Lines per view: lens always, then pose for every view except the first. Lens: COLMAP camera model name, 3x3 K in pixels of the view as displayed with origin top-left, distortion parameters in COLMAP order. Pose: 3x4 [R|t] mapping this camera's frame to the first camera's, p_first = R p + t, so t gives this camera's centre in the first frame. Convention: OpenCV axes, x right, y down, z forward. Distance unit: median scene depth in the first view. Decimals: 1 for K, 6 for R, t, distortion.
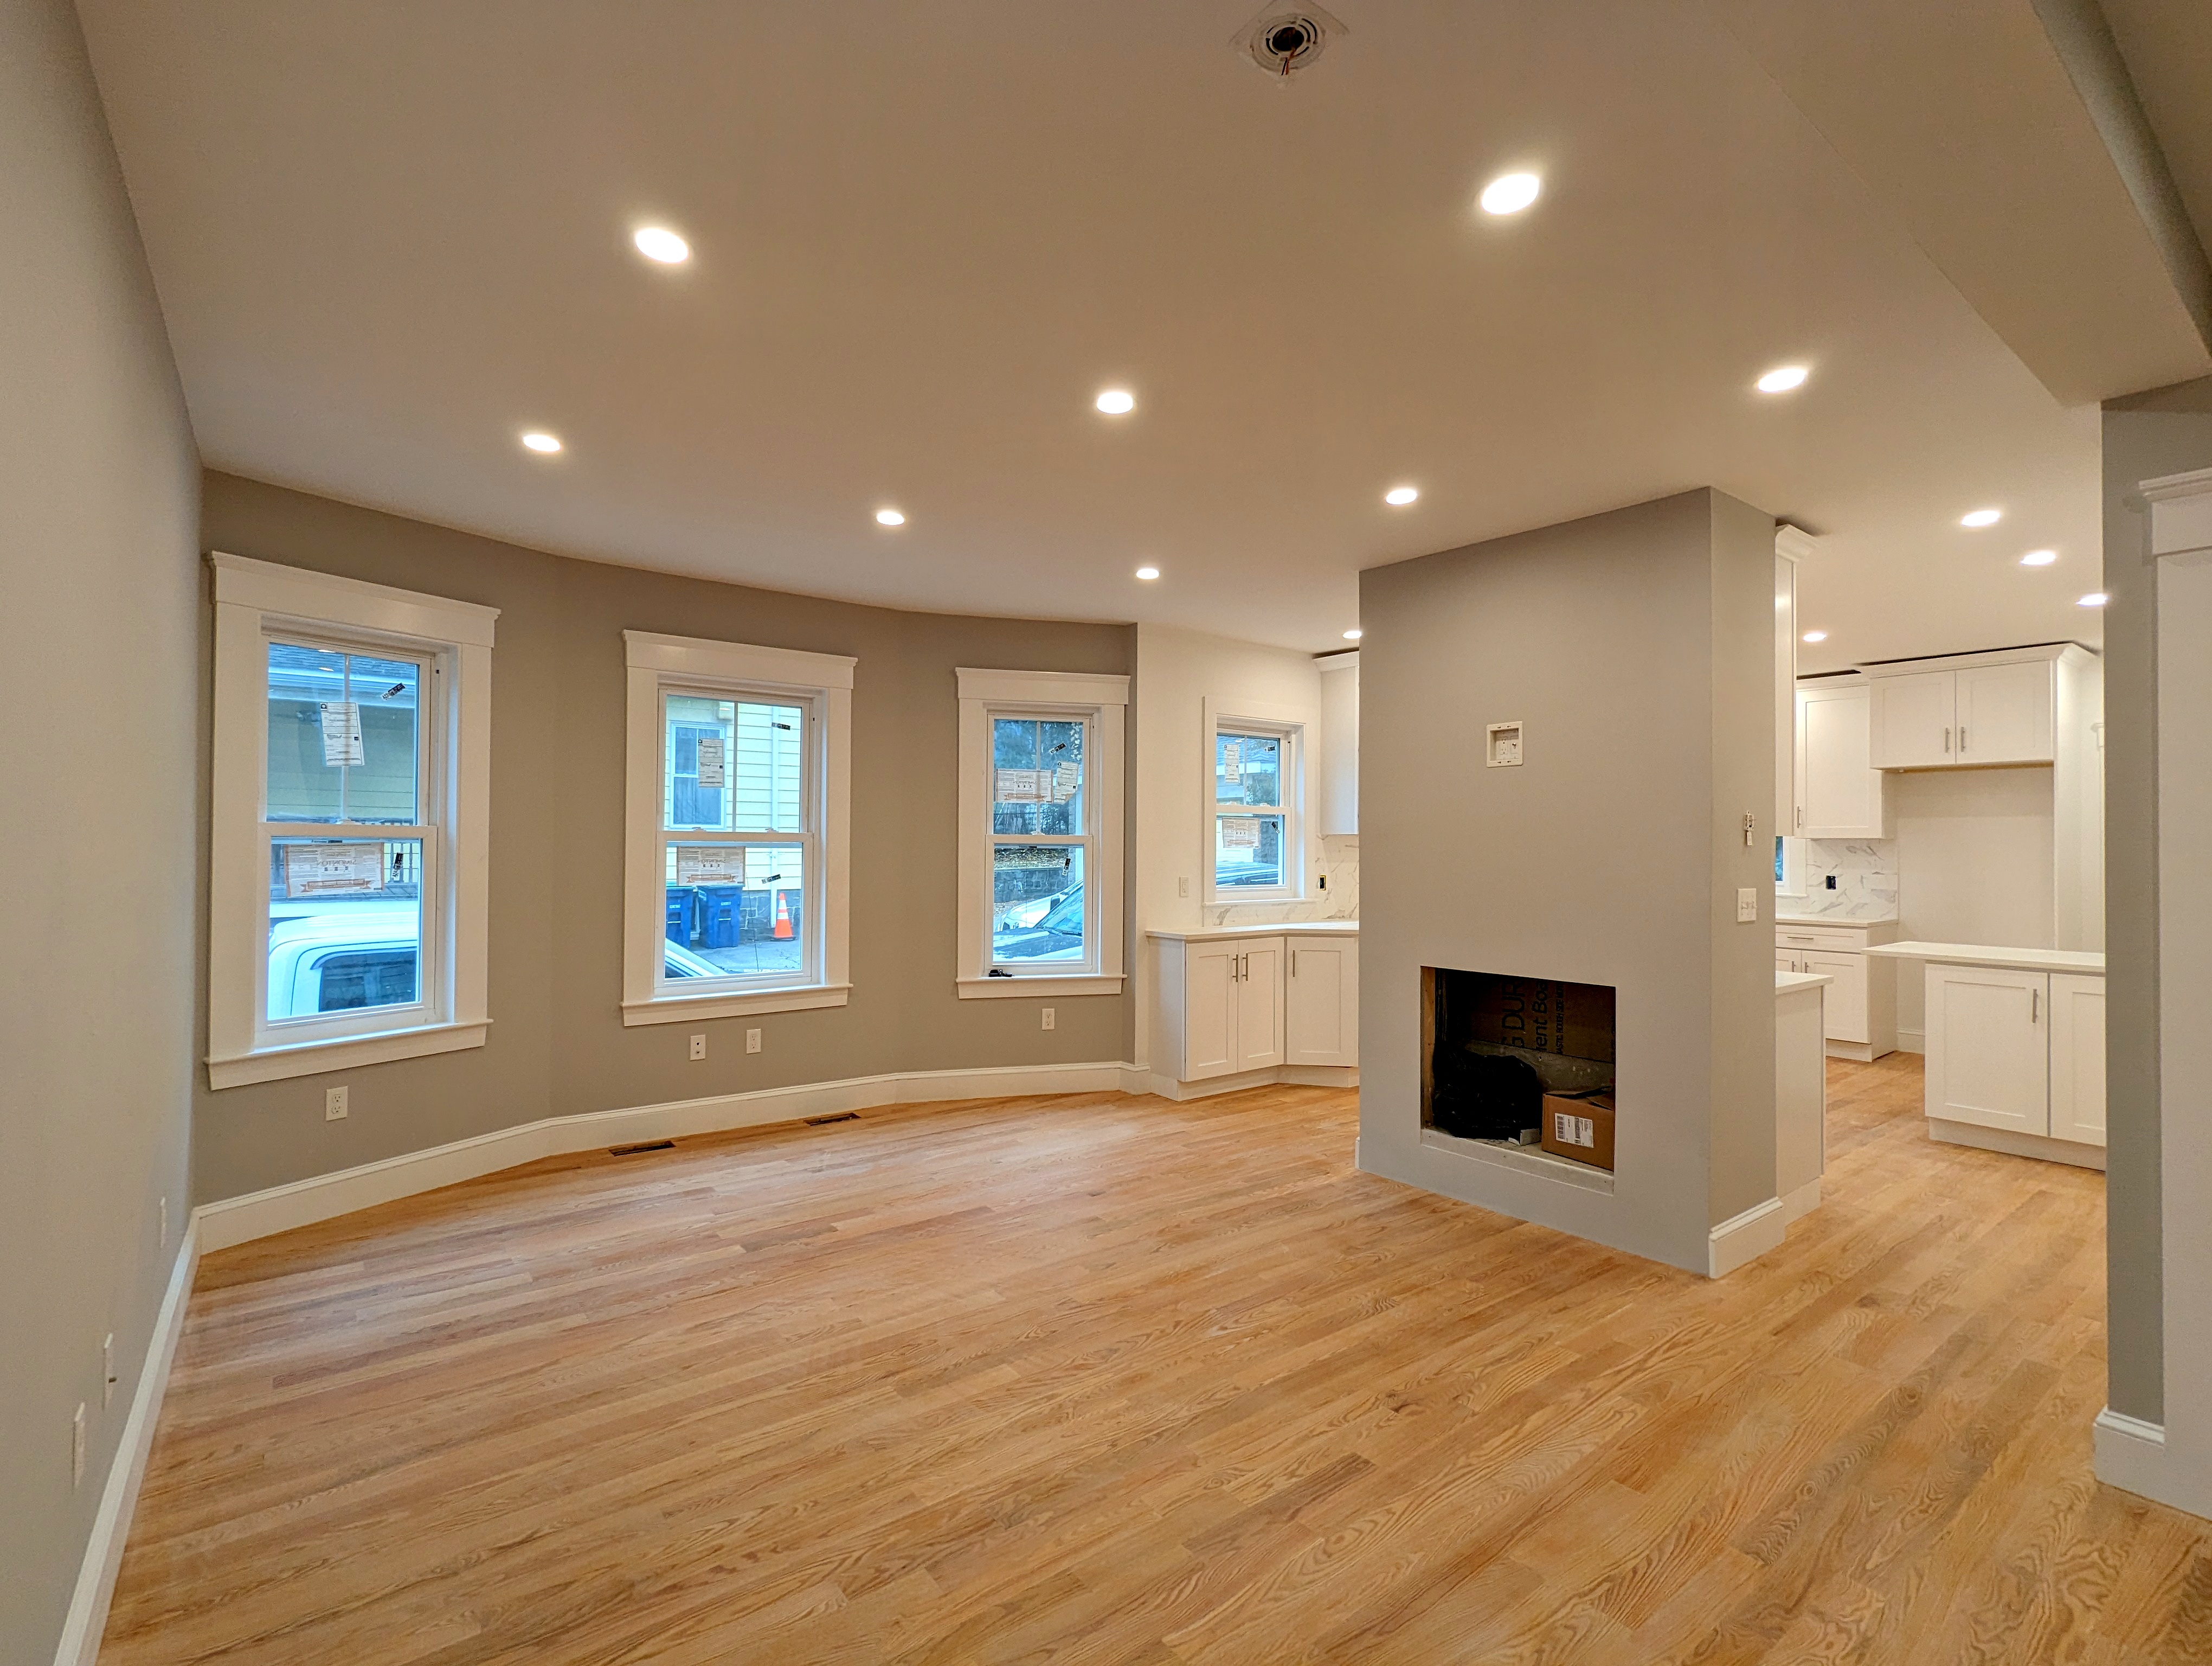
lens RADIAL K [[1046.1, 0, 1105.5], [0, 1046.1, 834.6], [0, 0, 1]] dist [-0.000469, 0.001272]
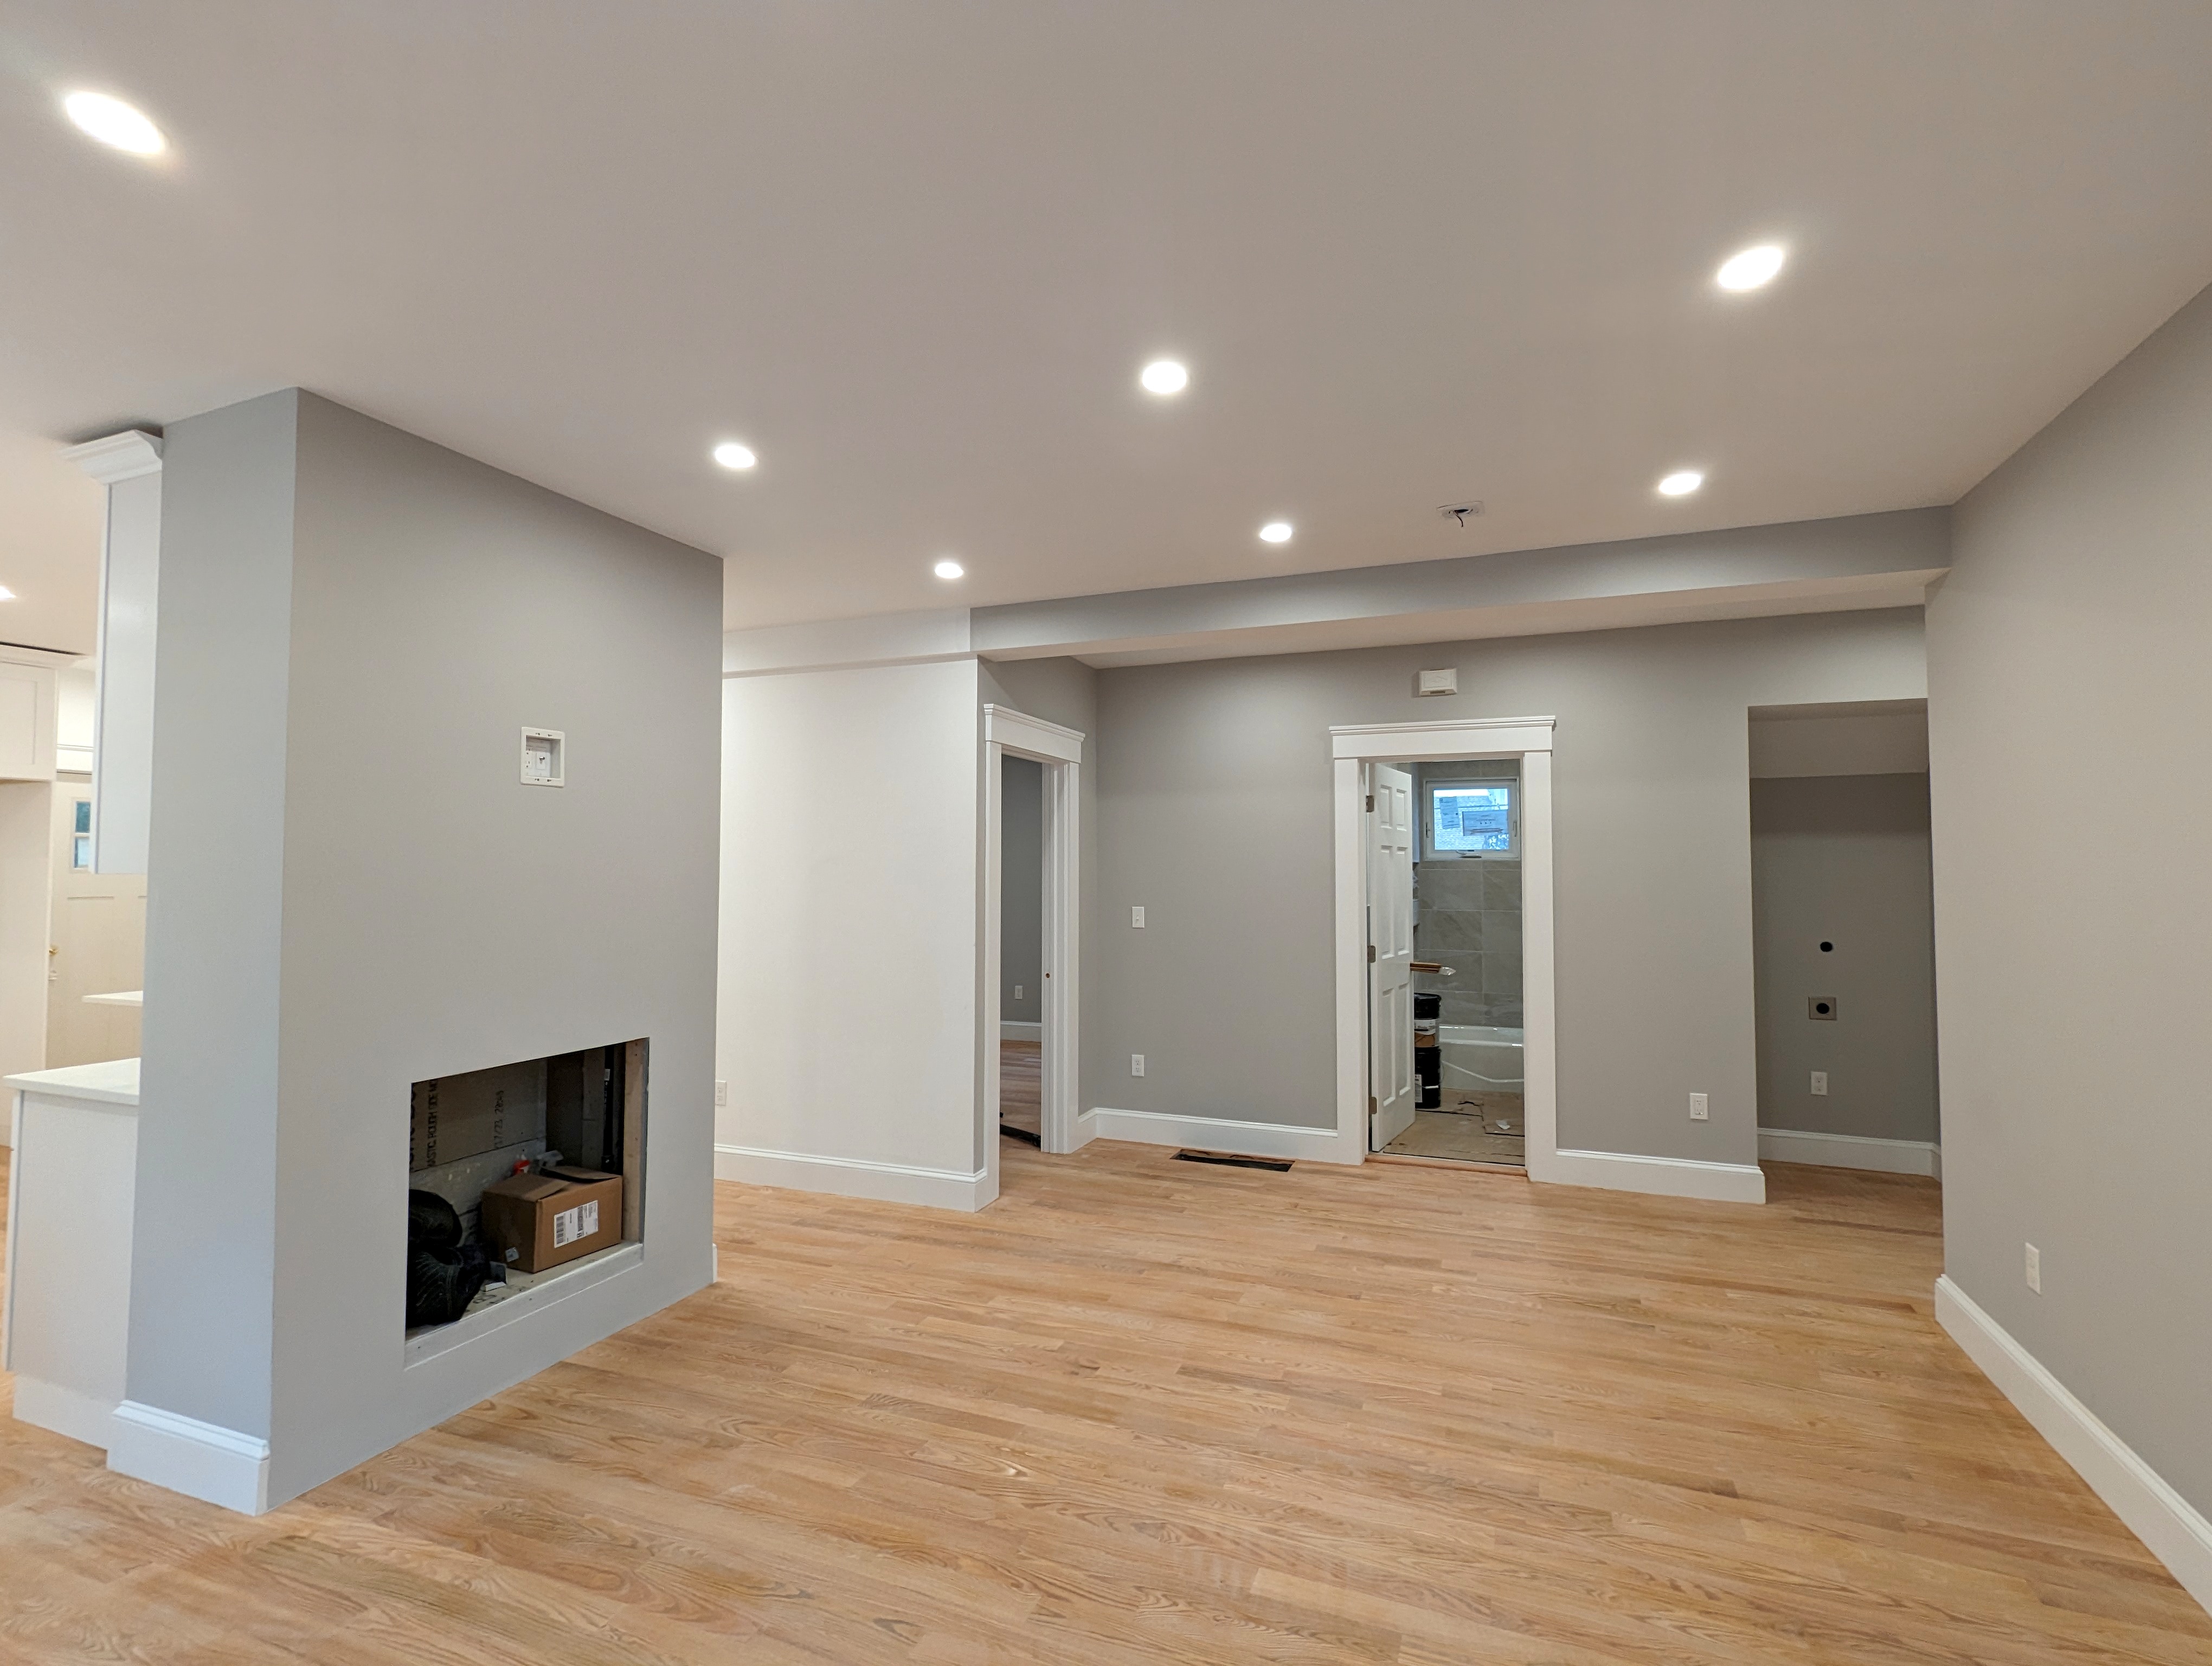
lens RADIAL K [[1046.1, 0, 1105.5], [0, 1046.1, 834.6], [0, 0, 1]] dist [-0.000469, 0.001272]
pose [[-0.508505, 0.025341, 0.860686, -0.676533], [-0.012421, 0.999247, -0.036759, -0.008273], [-0.860969, -0.029383, -0.507808, 1.429854]]
